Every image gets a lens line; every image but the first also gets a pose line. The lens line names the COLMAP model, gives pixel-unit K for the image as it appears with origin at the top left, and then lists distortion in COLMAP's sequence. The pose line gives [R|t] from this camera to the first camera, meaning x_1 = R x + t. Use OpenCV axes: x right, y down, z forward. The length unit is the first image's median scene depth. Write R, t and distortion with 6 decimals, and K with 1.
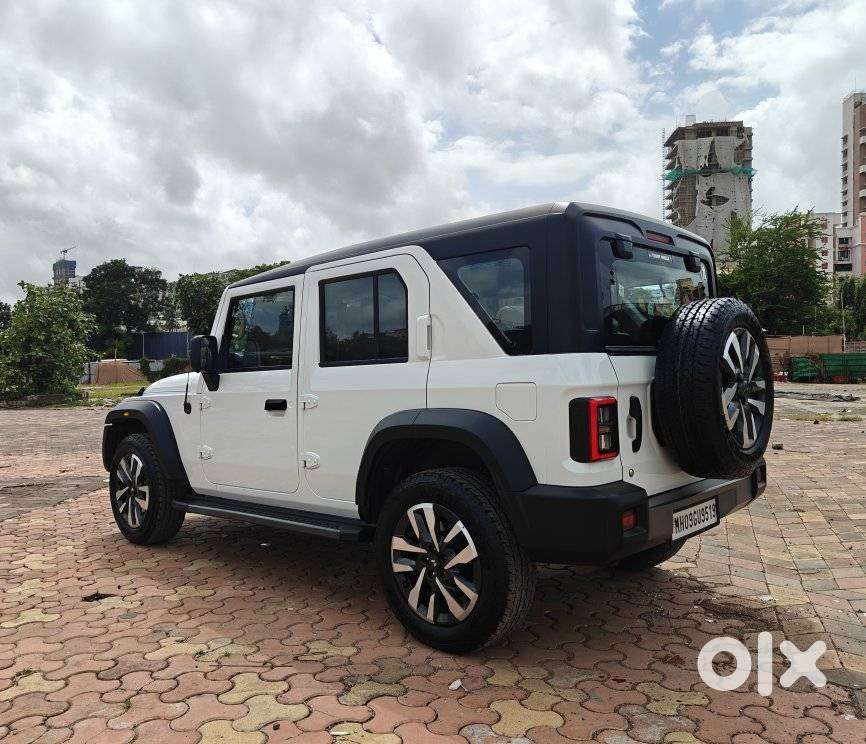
lens RADIAL K [[723.6, 0, 433.9], [0, 723.6, 368.4], [0, 0, 1]] dist [0.015311, -0.000924]
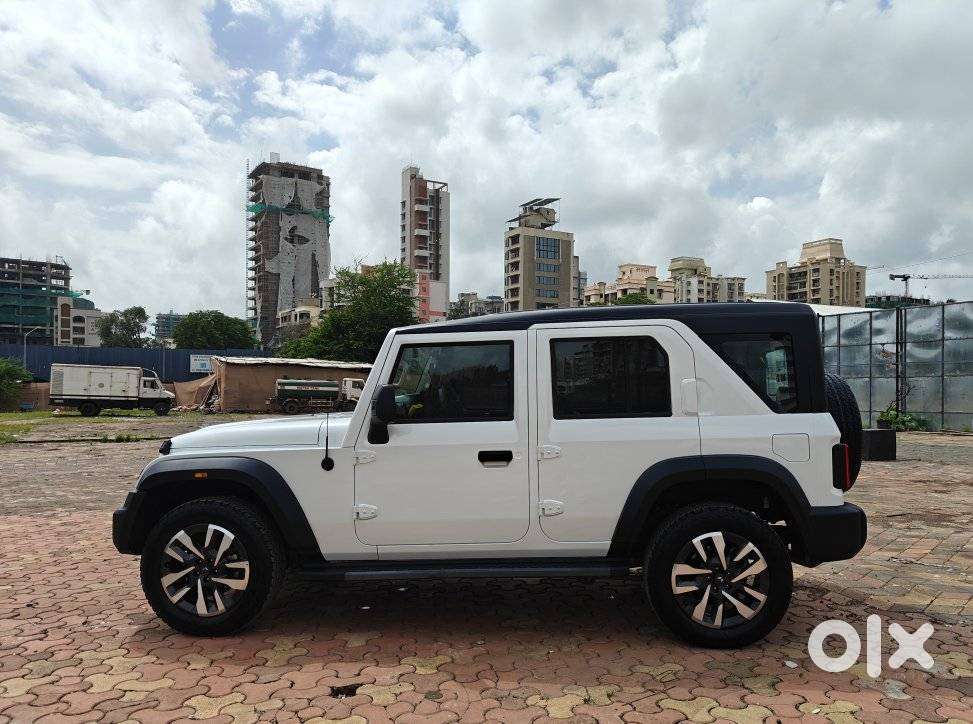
lens RADIAL K [[723.0, 0, 525.1], [0, 723.0, 405.2], [0, 0, 1]] dist [0.034255, -0.008953]
pose [[0.768858, 0.007428, 0.639376, -0.837177], [-0.009251, 0.999957, -0.000493, -0.021063], [-0.639352, -0.005536, 0.768894, 0.204472]]
